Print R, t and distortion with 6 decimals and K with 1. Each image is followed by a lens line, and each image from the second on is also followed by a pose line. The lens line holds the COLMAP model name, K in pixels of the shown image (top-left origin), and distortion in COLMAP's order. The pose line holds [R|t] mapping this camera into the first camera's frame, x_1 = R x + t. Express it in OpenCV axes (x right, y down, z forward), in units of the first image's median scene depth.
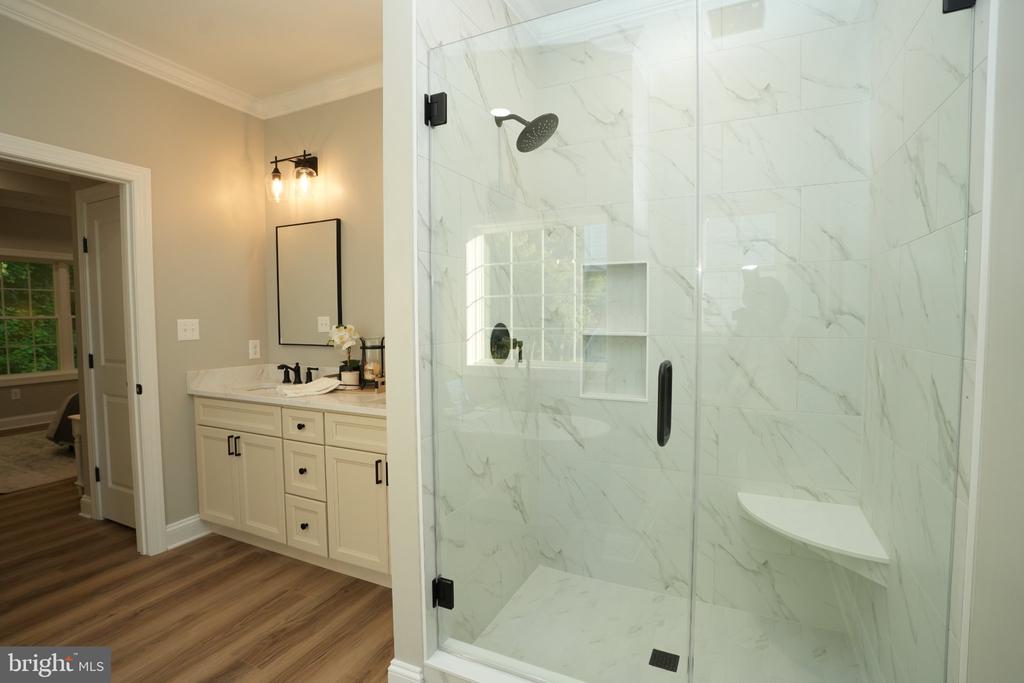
lens RADIAL K [[490.5, 0, 510.5], [0, 490.5, 340.0], [0, 0, 1]] dist [-0.064436, 0.022541]
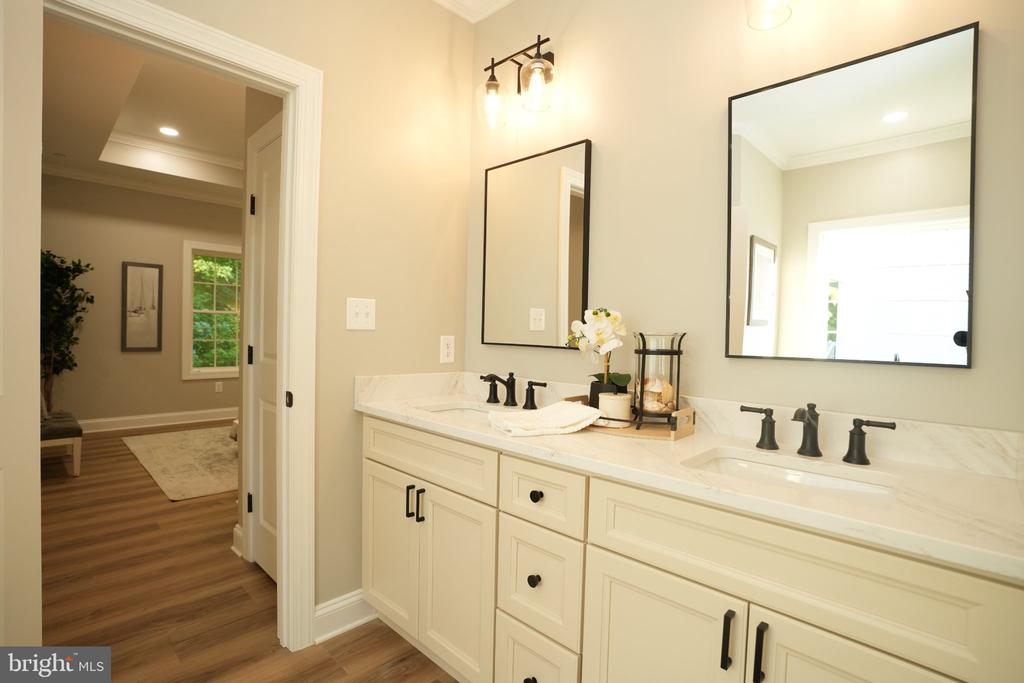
lens RADIAL K [[490.5, 0, 510.5], [0, 490.5, 340.0], [0, 0, 1]] dist [-0.064436, 0.022541]
pose [[0.948021, 0.035497, -0.316221, -0.259056], [-0.045830, 0.998629, -0.025297, 0.022341], [0.314889, 0.038475, 0.948348, 0.421558]]
